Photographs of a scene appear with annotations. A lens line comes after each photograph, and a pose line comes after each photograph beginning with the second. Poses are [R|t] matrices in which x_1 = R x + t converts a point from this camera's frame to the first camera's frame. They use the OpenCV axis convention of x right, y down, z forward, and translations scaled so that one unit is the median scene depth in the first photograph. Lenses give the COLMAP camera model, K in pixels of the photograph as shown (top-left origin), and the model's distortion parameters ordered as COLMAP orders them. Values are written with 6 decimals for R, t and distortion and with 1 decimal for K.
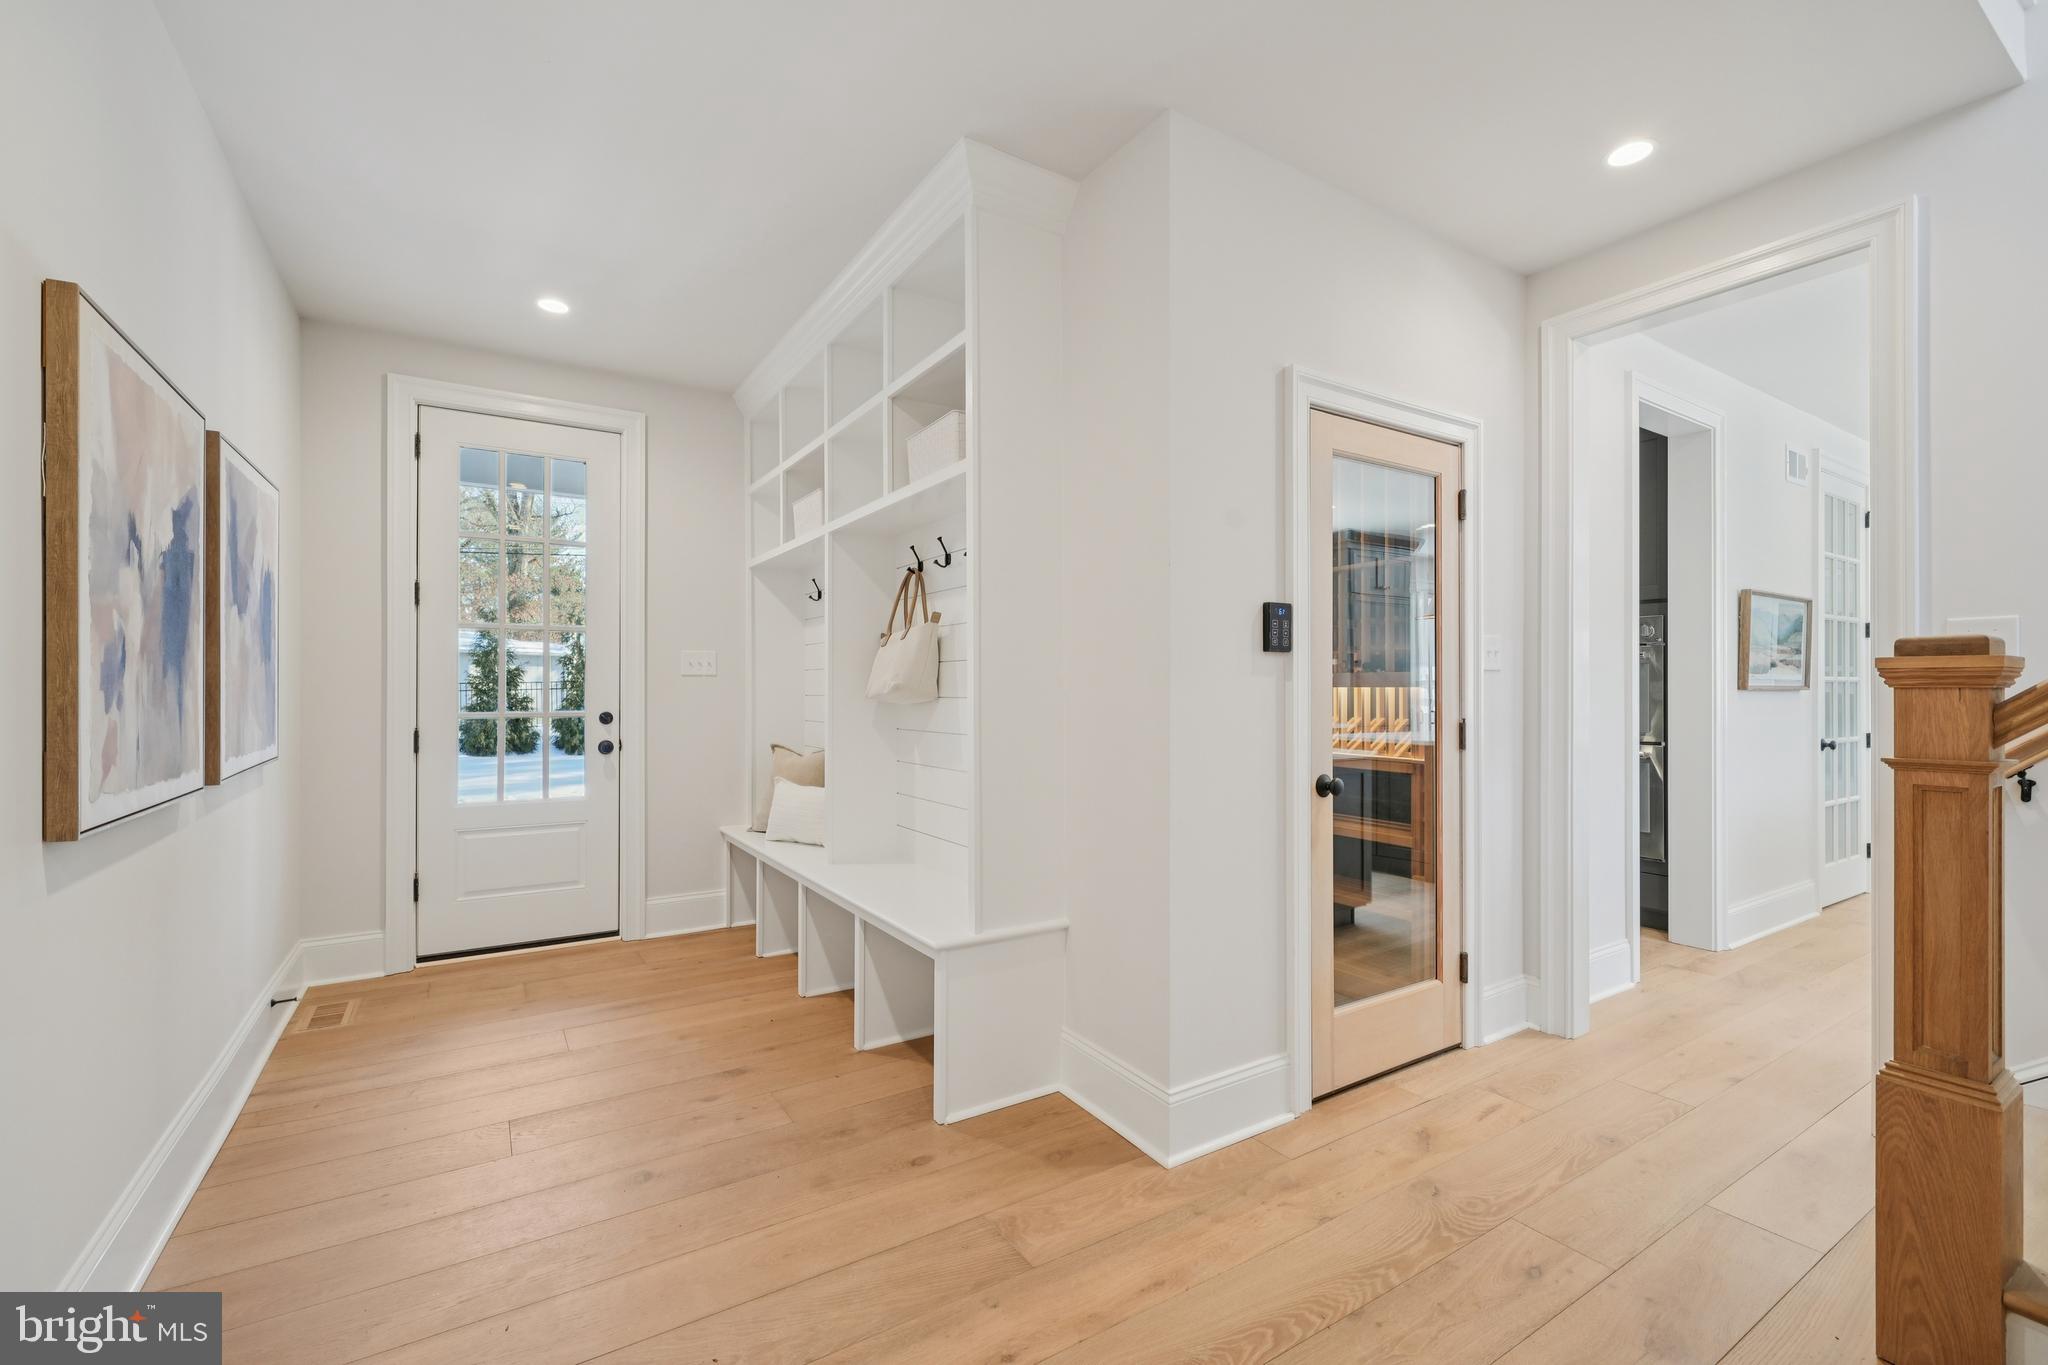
lens RADIAL K [[908.3, 0, 1022.4], [0, 908.3, 696.6], [0, 0, 1]] dist [0.000803, 0.000162]
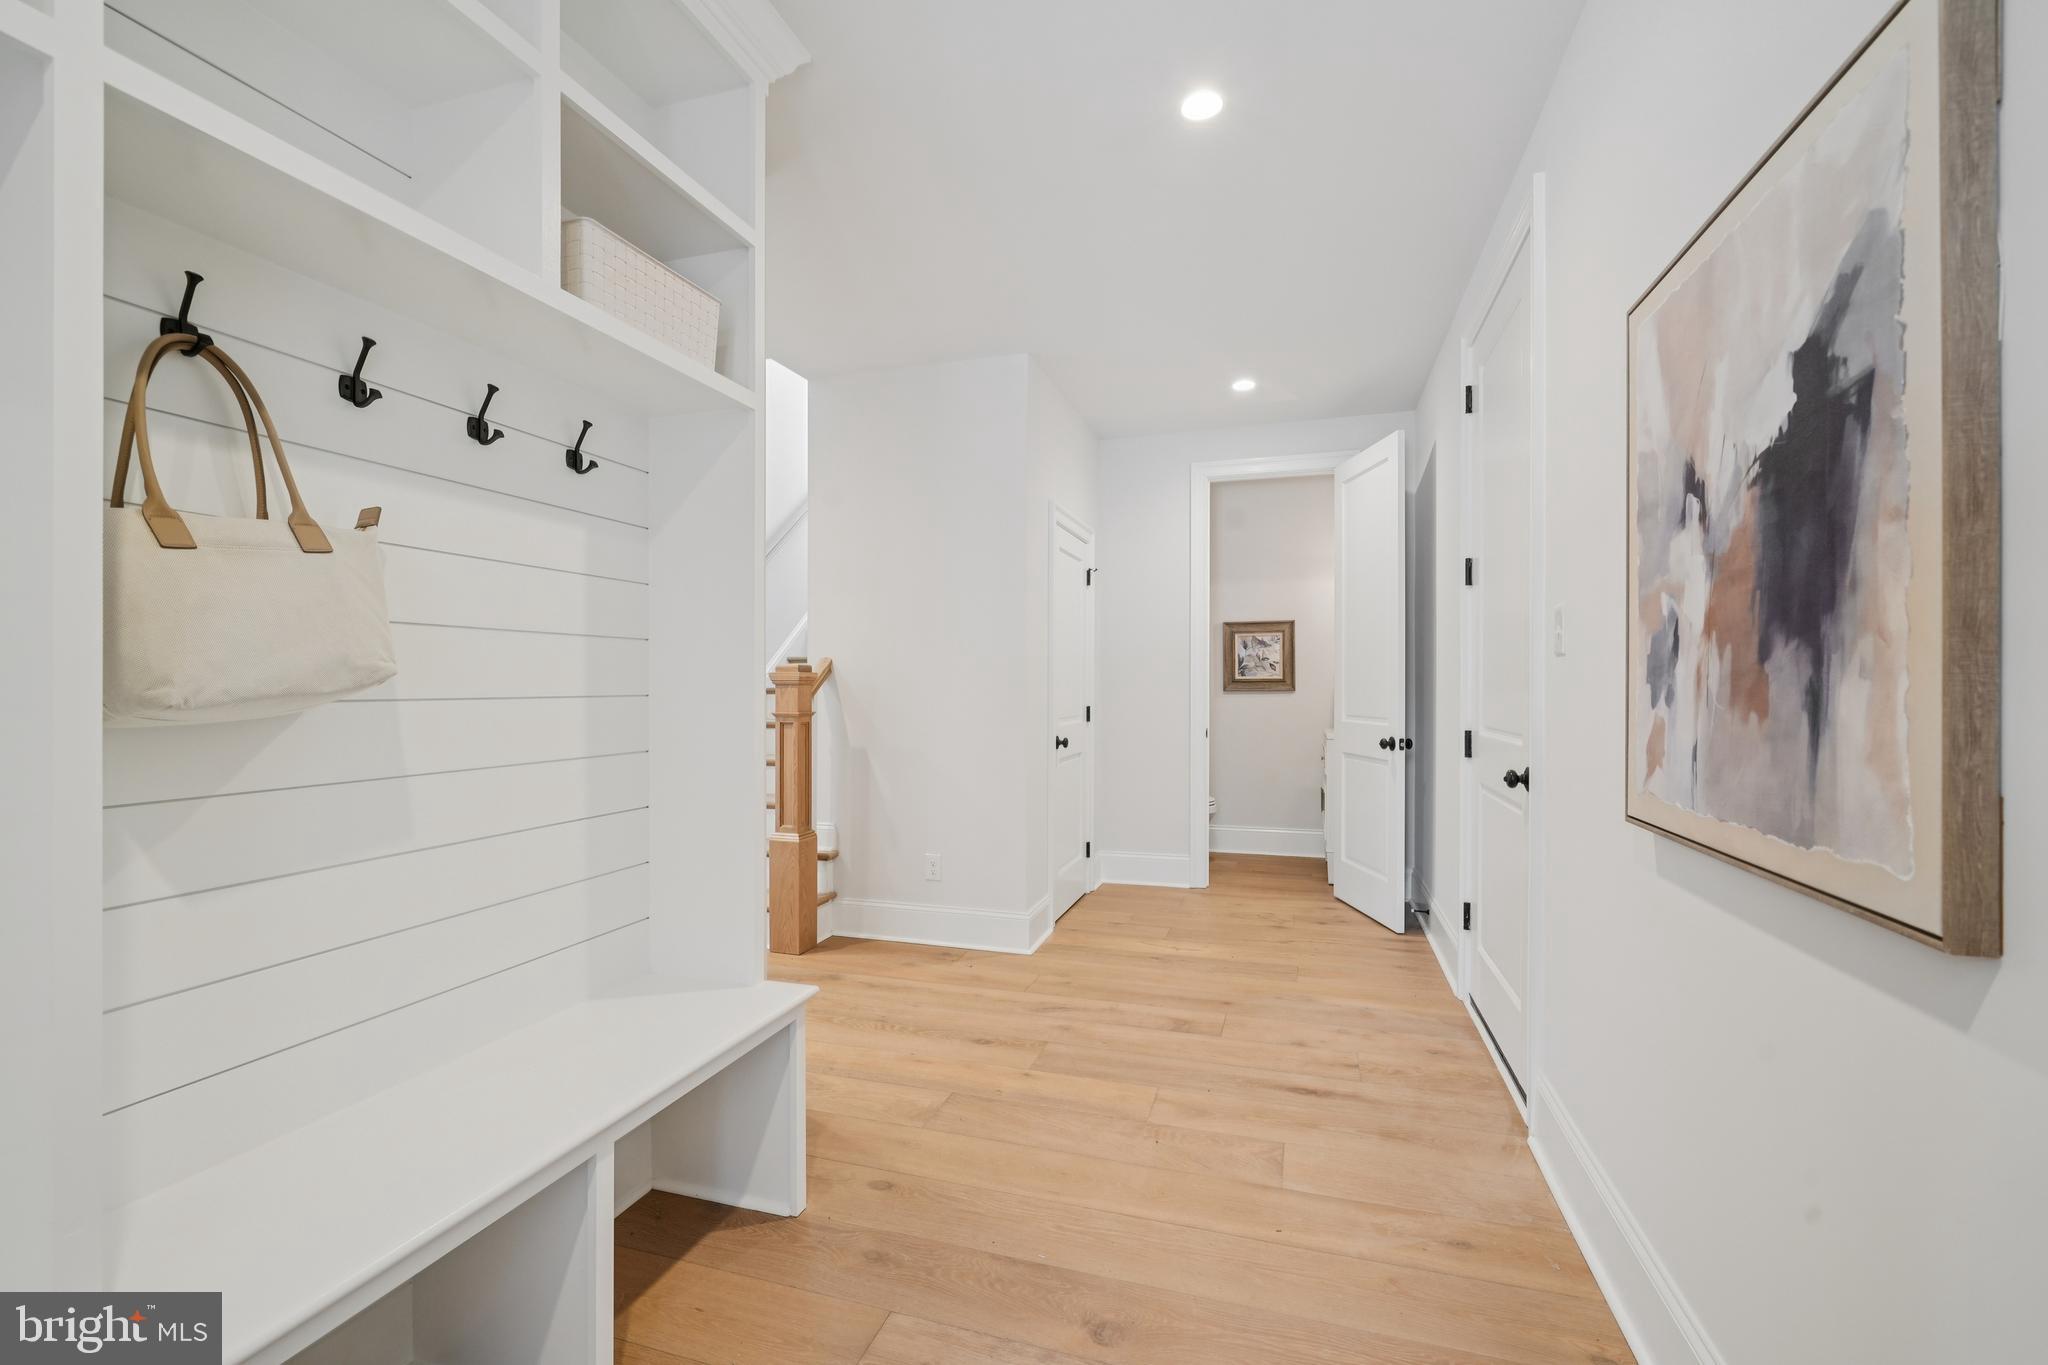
lens RADIAL K [[885.8, 0, 1029.0], [0, 885.8, 689.4], [0, 0, 1]] dist [0.000916, 0.000305]
pose [[-0.668728, 0.002780, 0.743502, -1.102927], [0.007397, 0.999968, 0.002914, -0.007110], [-0.743470, 0.007449, -0.668728, 1.835856]]
